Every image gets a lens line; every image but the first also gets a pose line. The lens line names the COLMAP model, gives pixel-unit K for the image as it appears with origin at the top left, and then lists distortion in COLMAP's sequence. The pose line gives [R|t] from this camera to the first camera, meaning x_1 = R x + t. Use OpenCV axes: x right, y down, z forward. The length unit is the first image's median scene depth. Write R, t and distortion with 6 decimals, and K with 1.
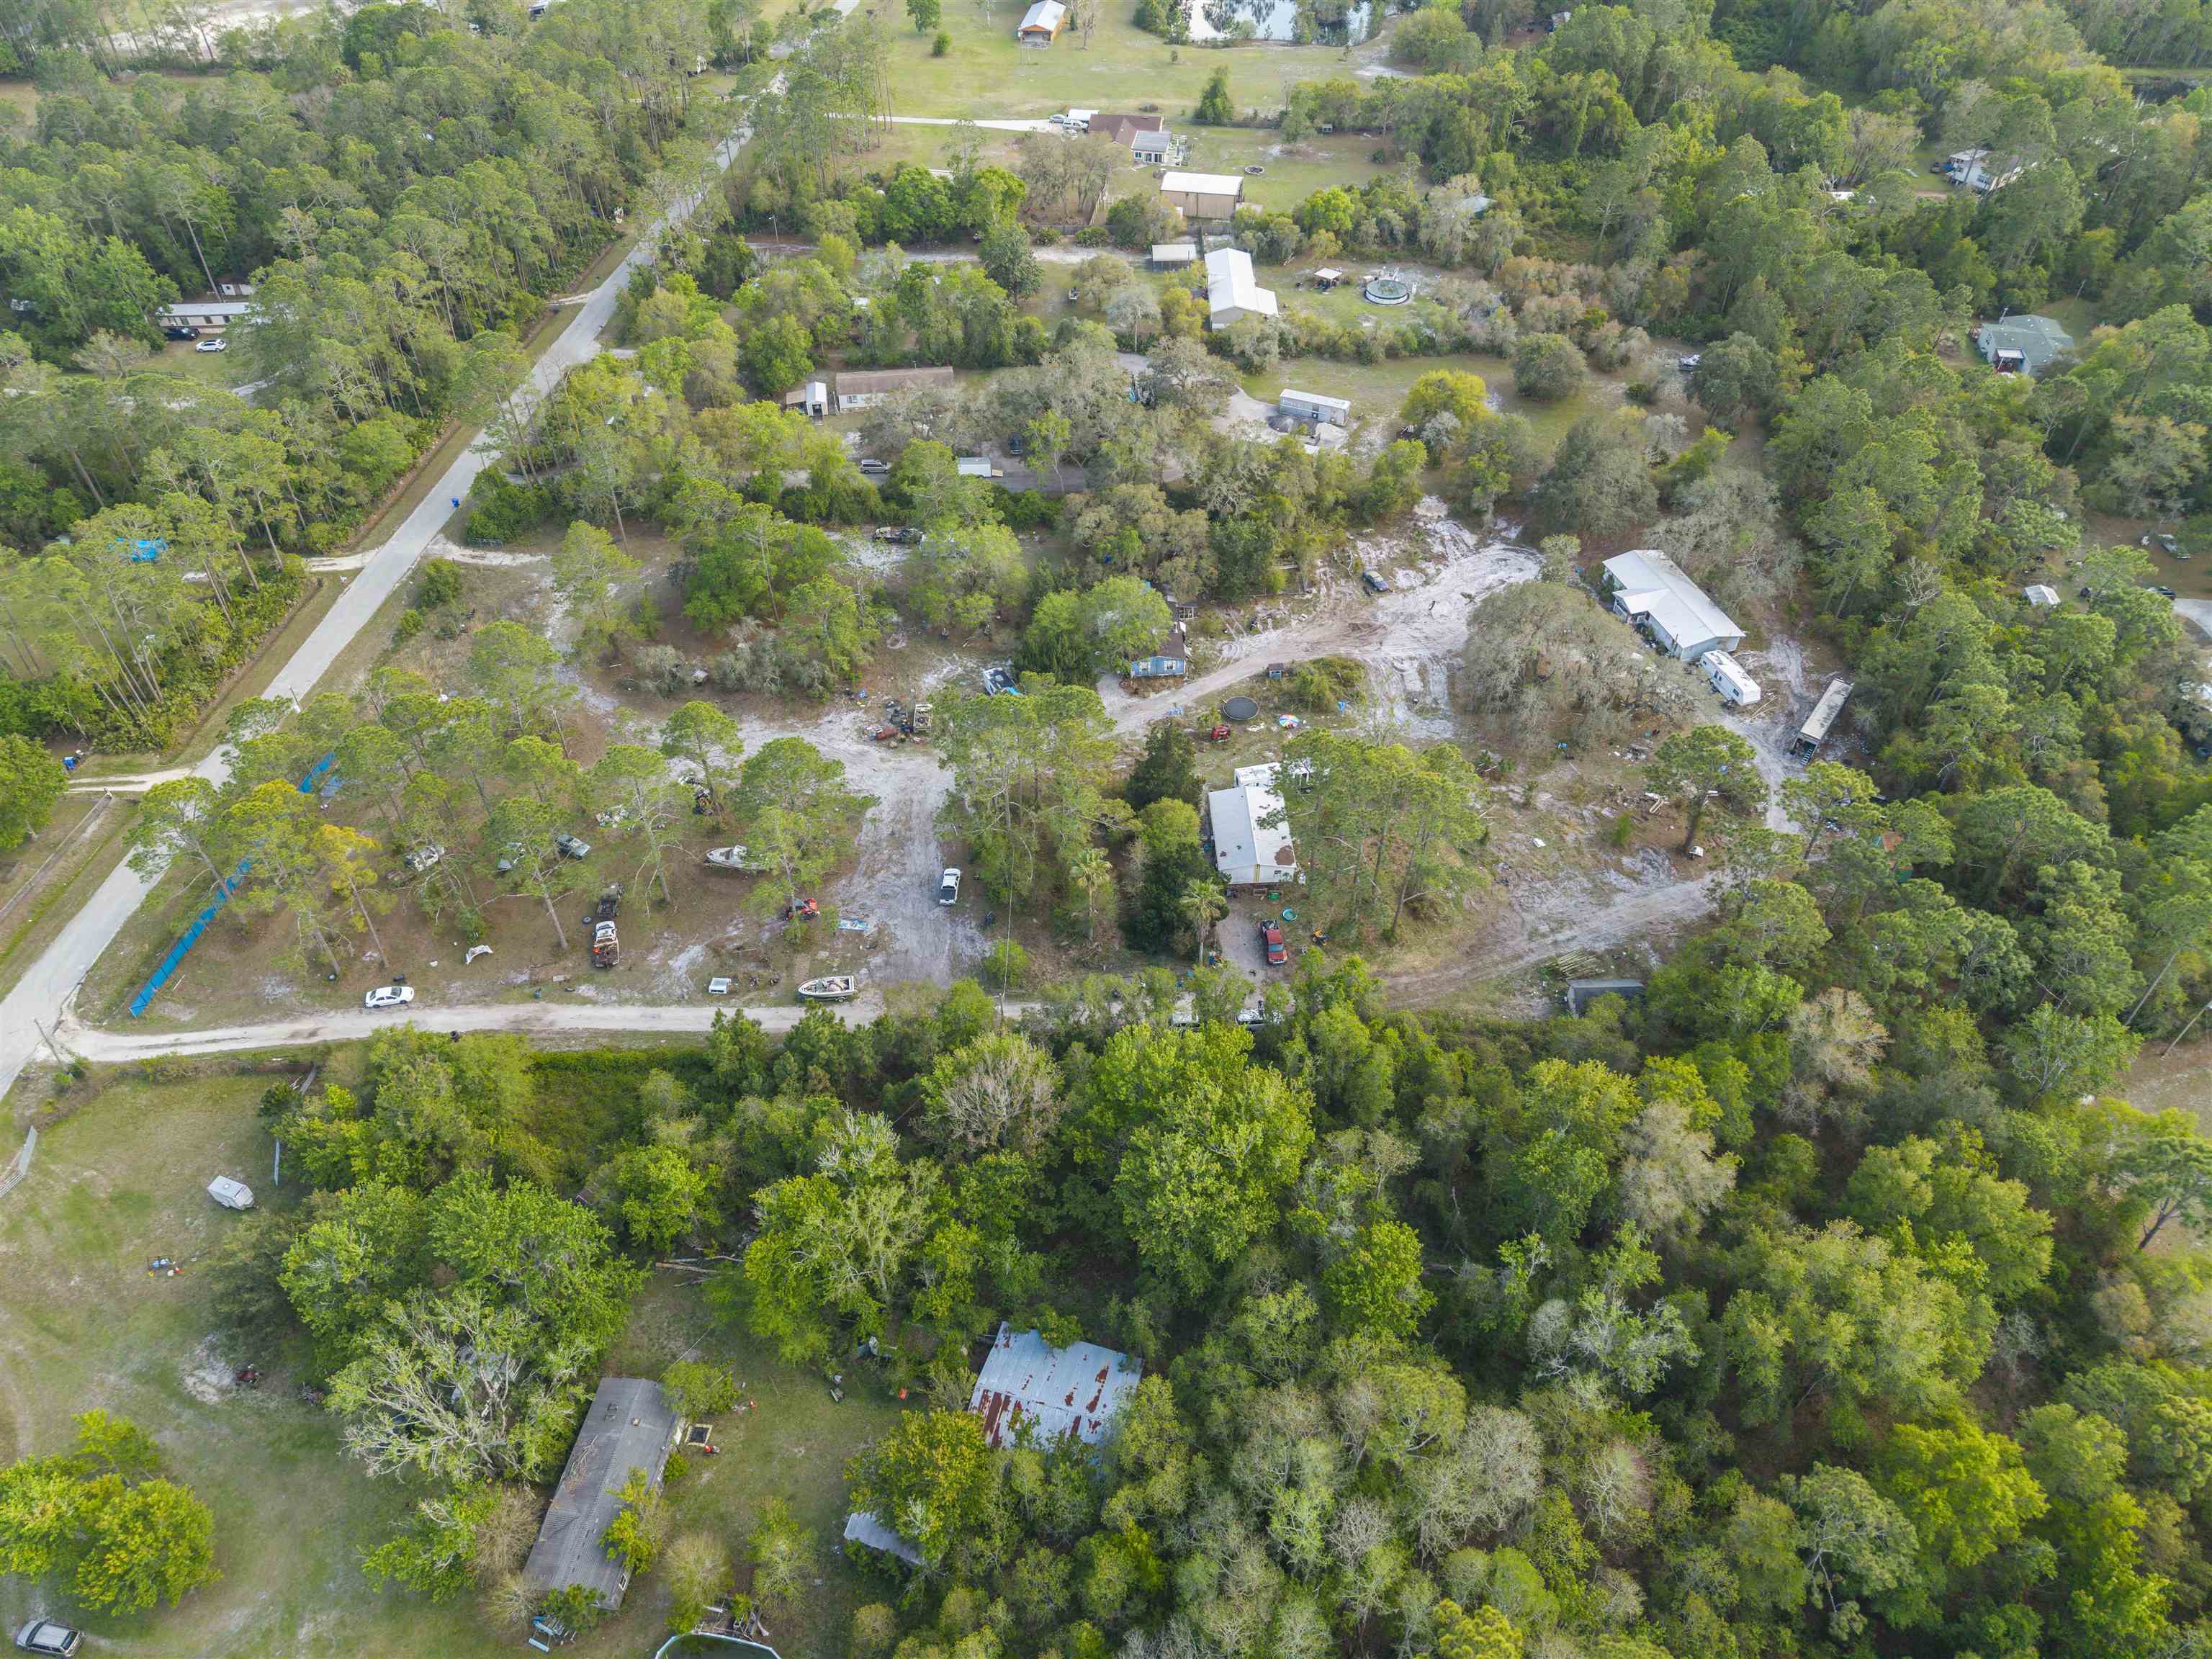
lens RADIAL K [[1482.1, 0, 1109.3], [0, 1482.1, 834.1], [0, 0, 1]] dist [0.028650, -0.031428]
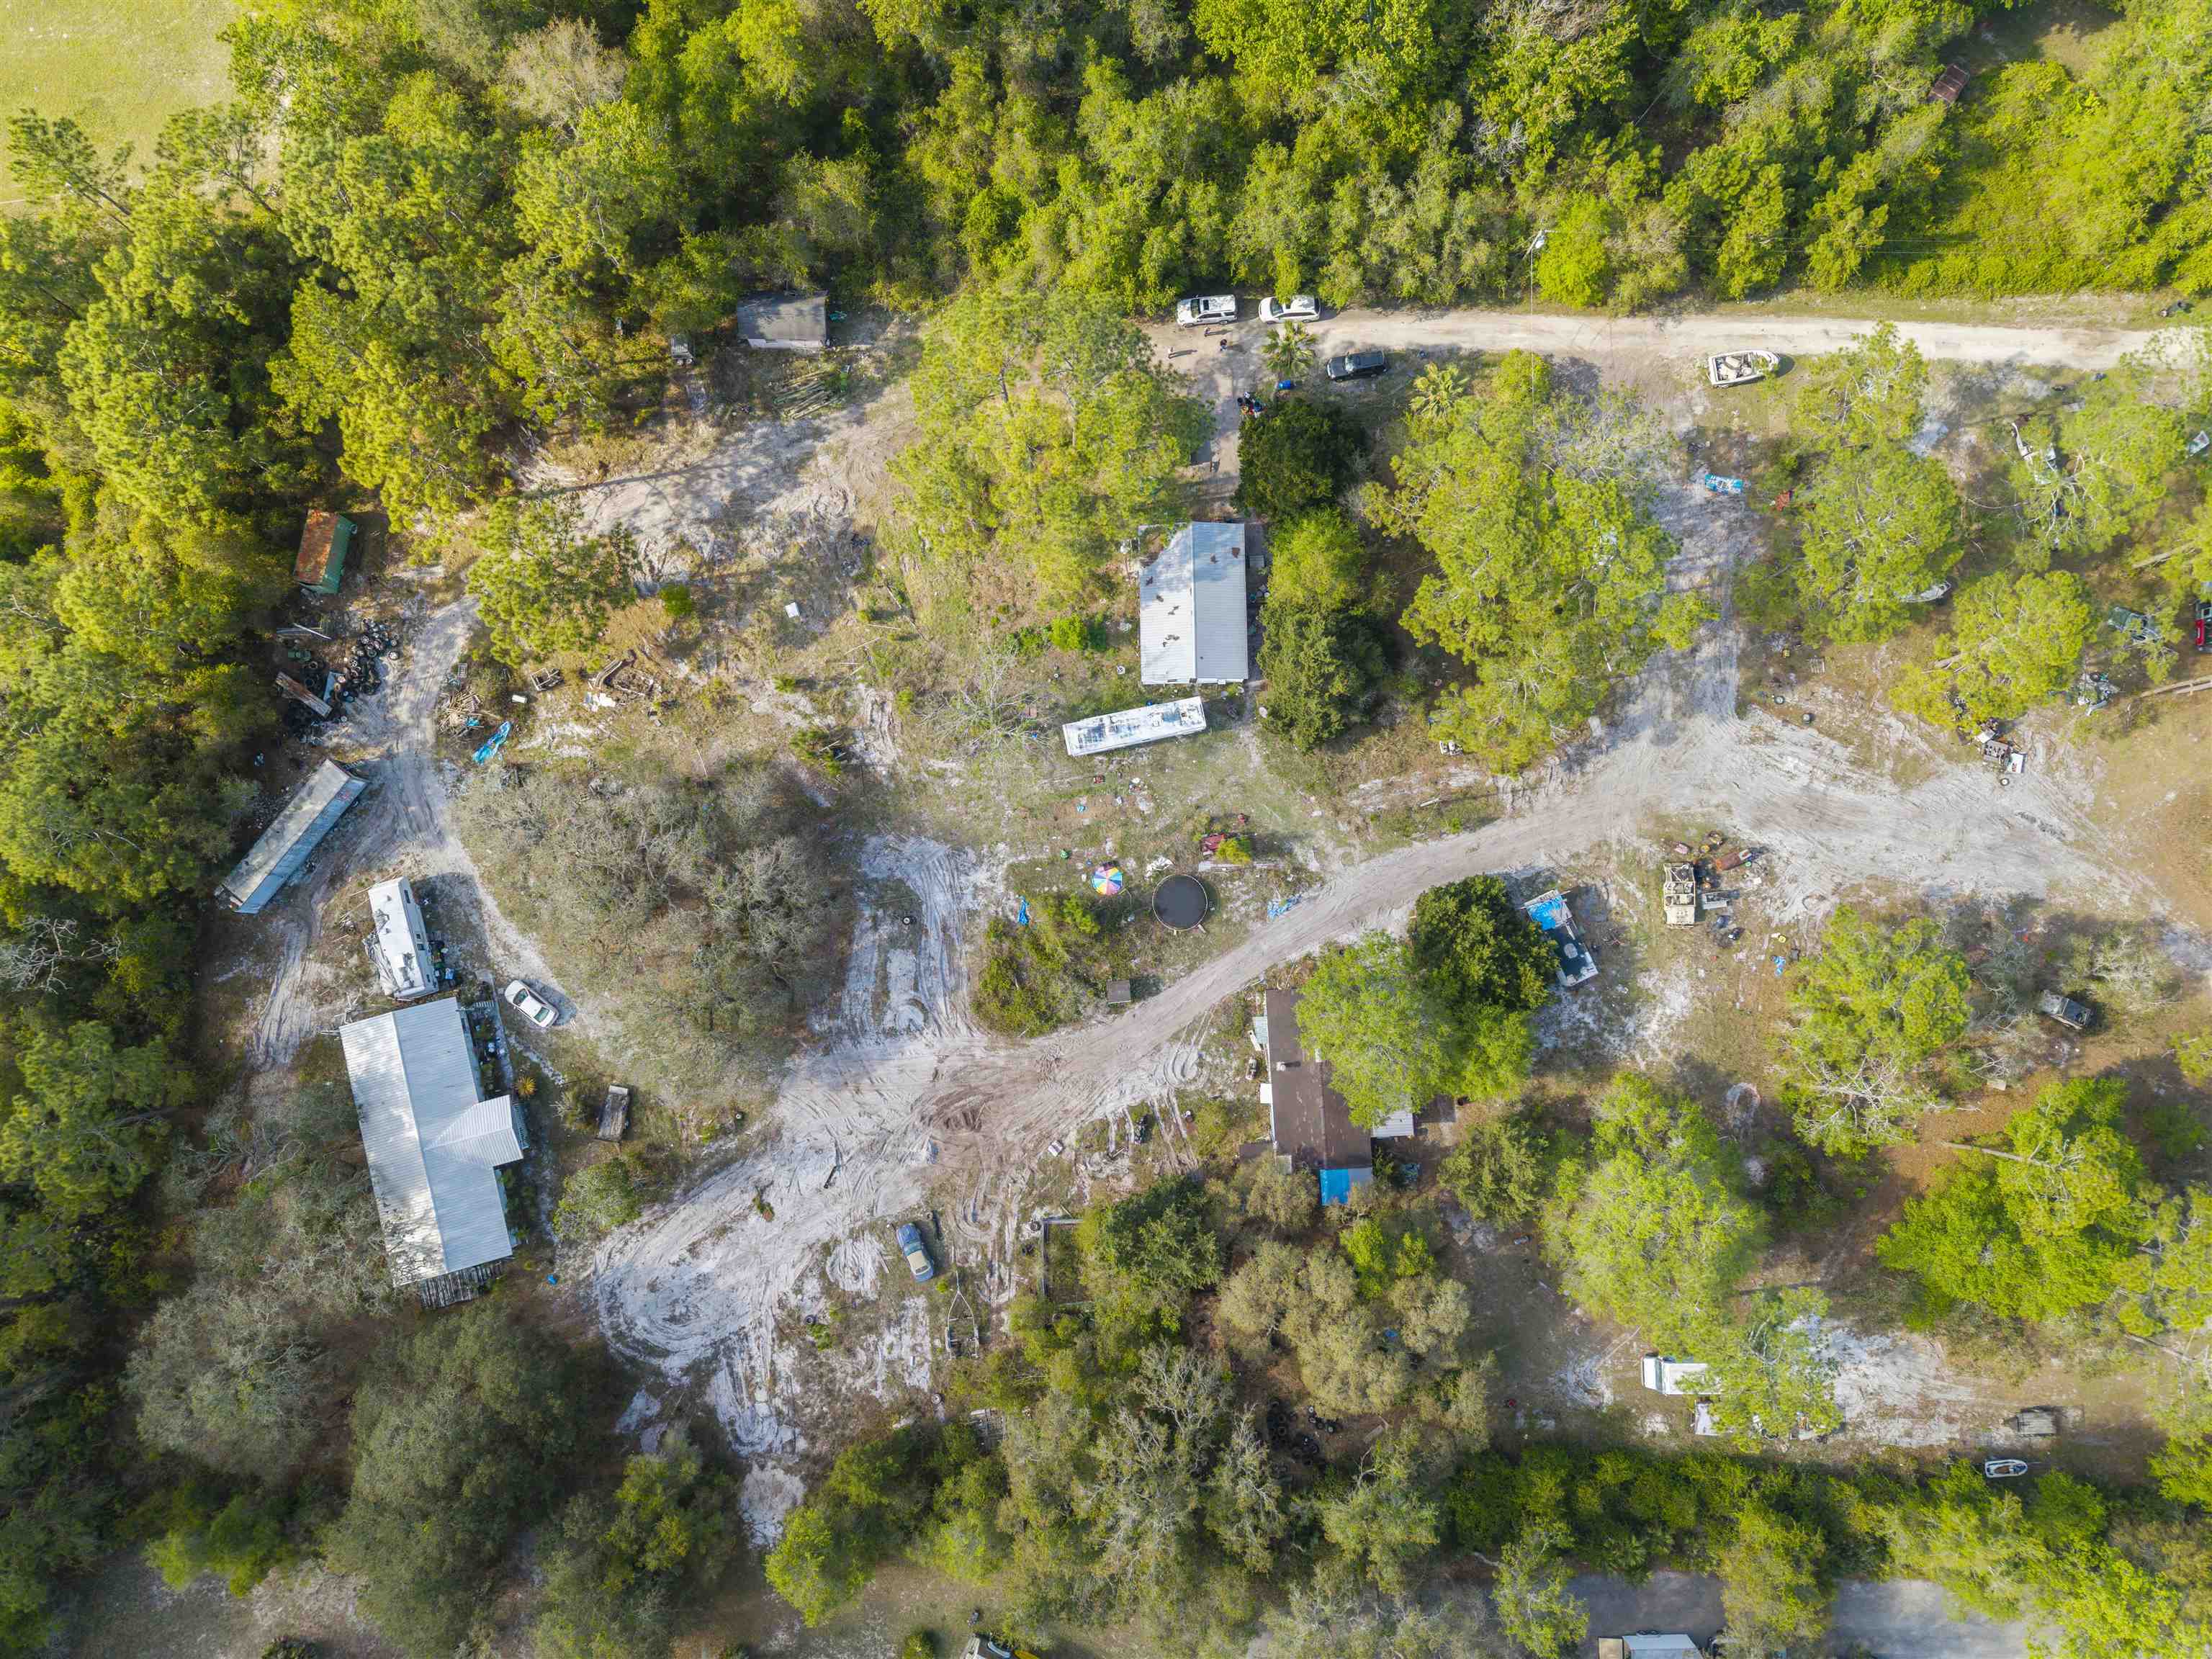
lens RADIAL K [[1482.1, 0, 1111.6], [0, 1482.1, 820.4], [0, 0, 1]] dist [0.028650, -0.031428]
pose [[-0.999796, -0.018935, 0.007034, 0.109630], [0.017343, -0.626171, 0.779493, -0.538628], [-0.010355, 0.779456, 0.626371, 0.542876]]
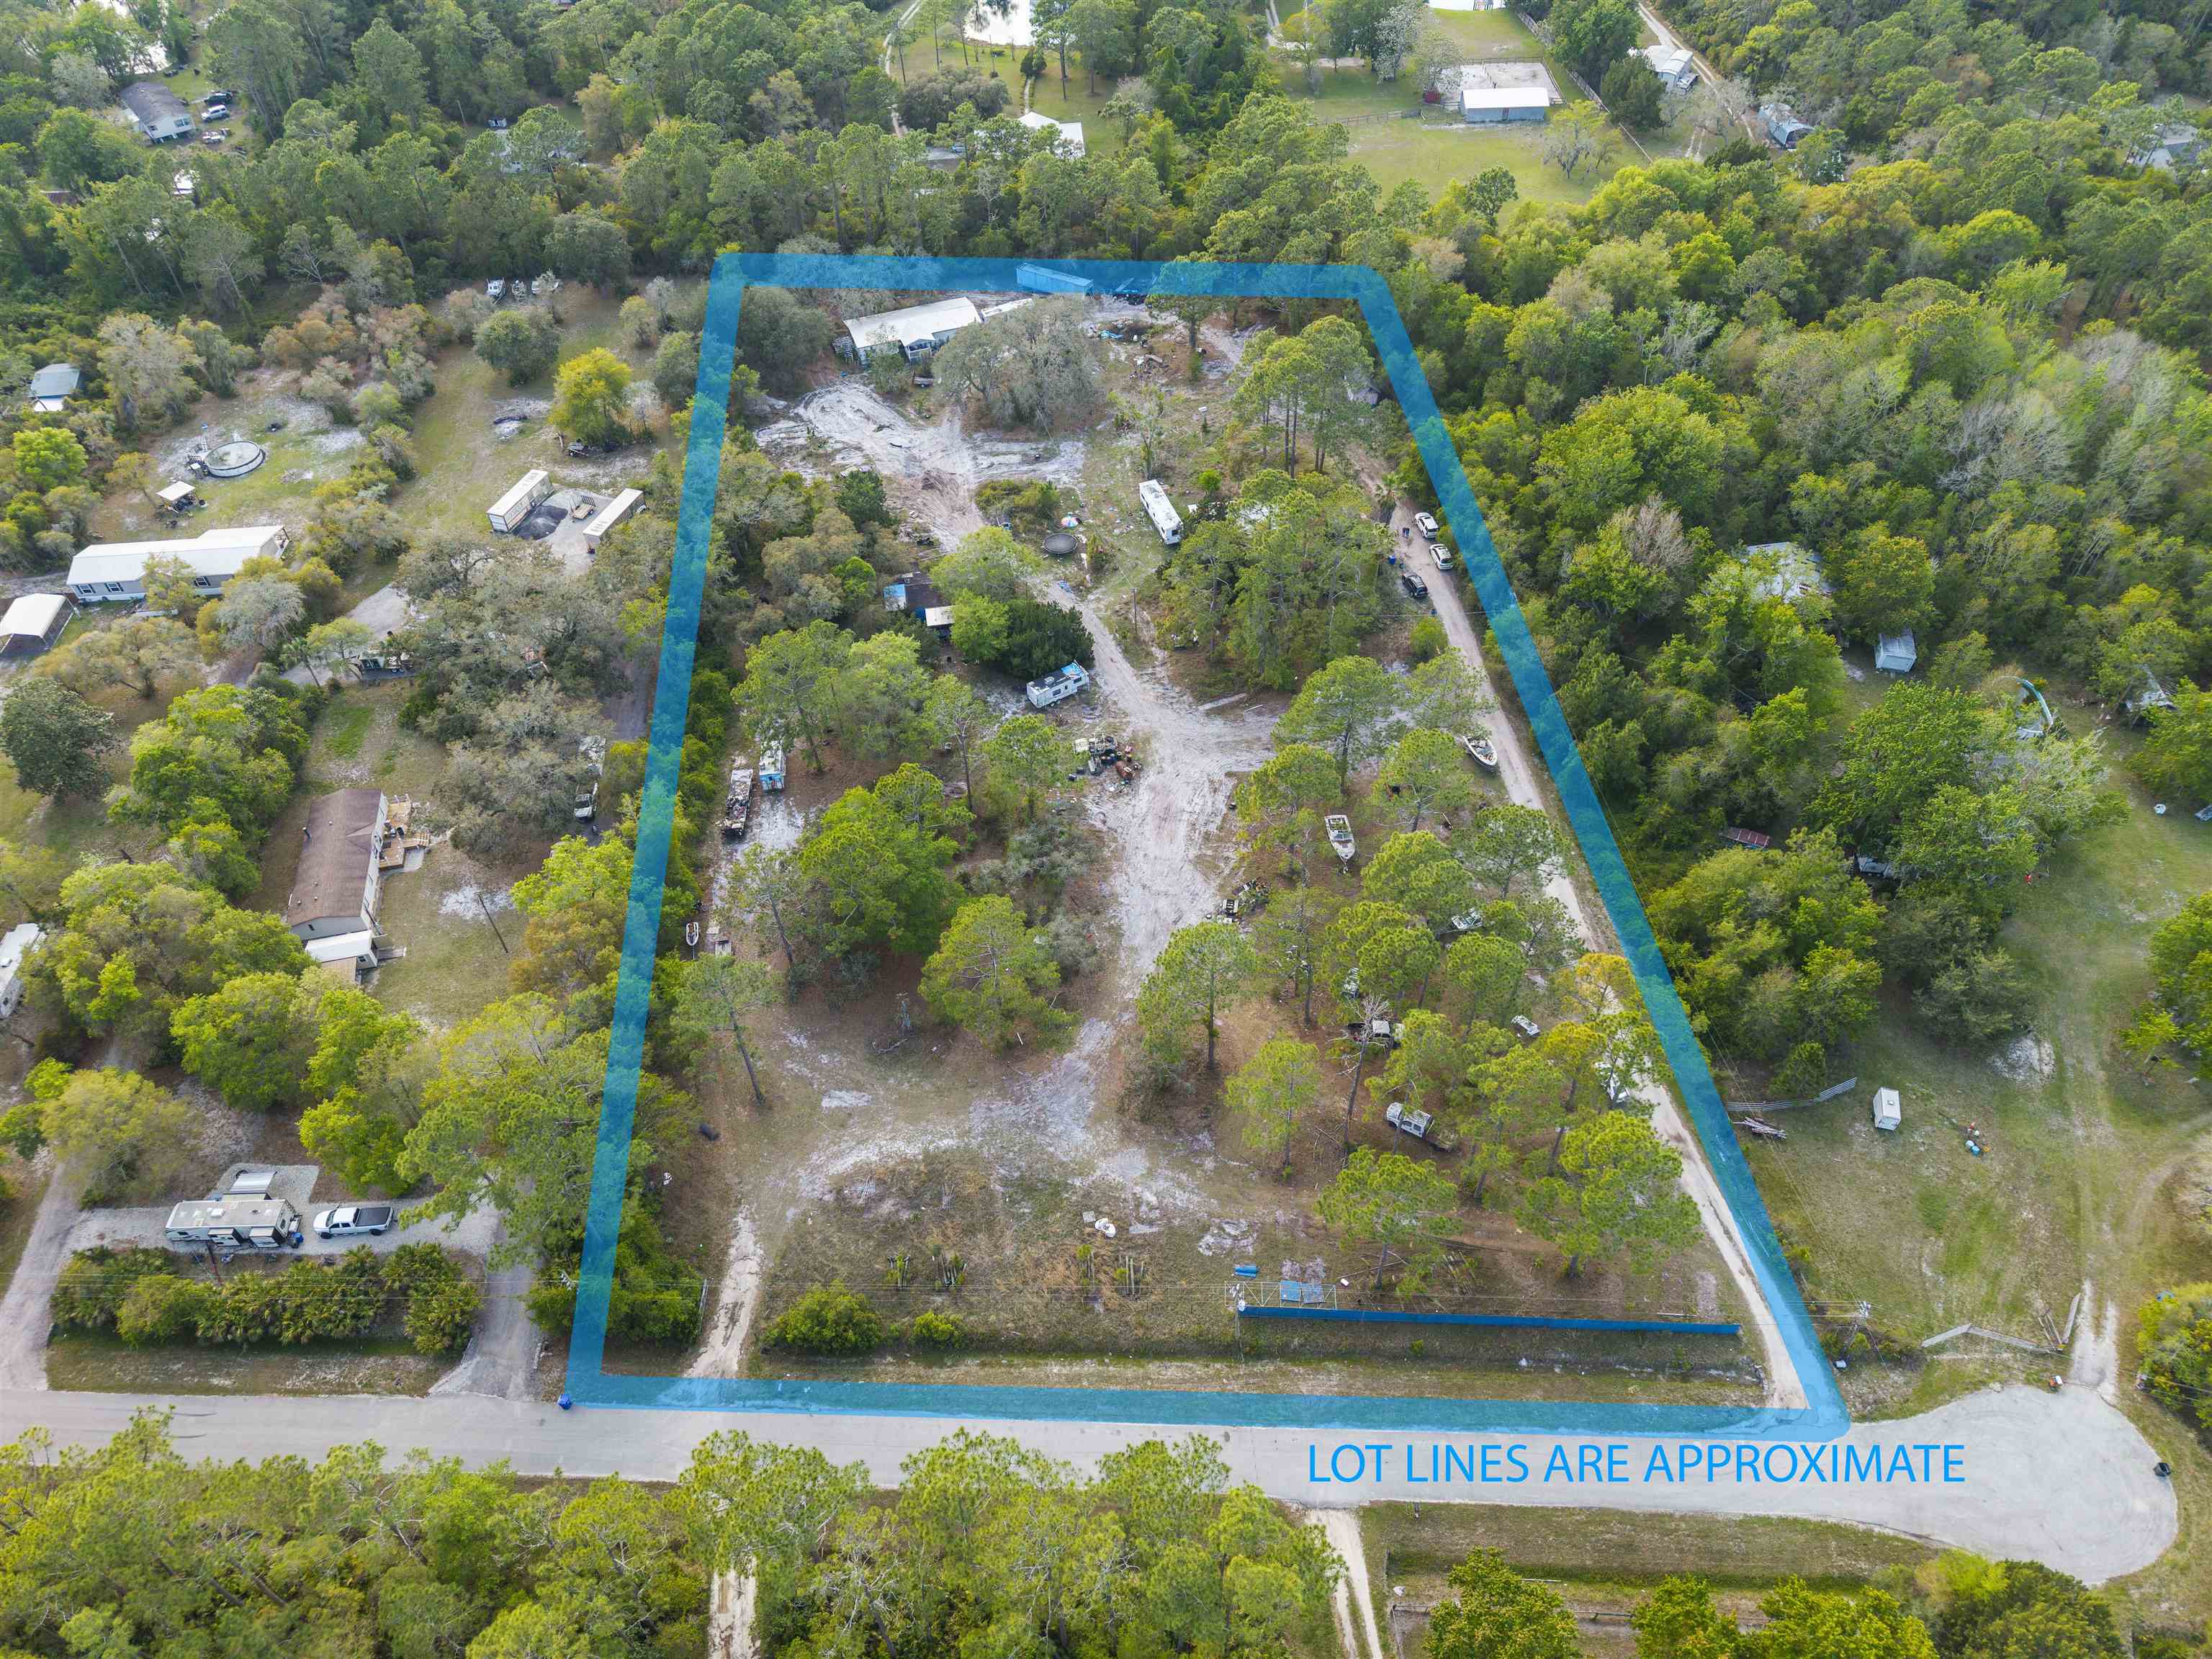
lens RADIAL K [[1482.1, 0, 1101.4], [0, 1482.1, 830.3], [0, 0, 1]] dist [0.028650, -0.031428]
pose [[-0.085510, -0.717932, 0.690841, -0.769236], [0.708925, 0.443366, 0.548500, -0.535360], [-0.700081, 0.536657, 0.471047, 0.557066]]
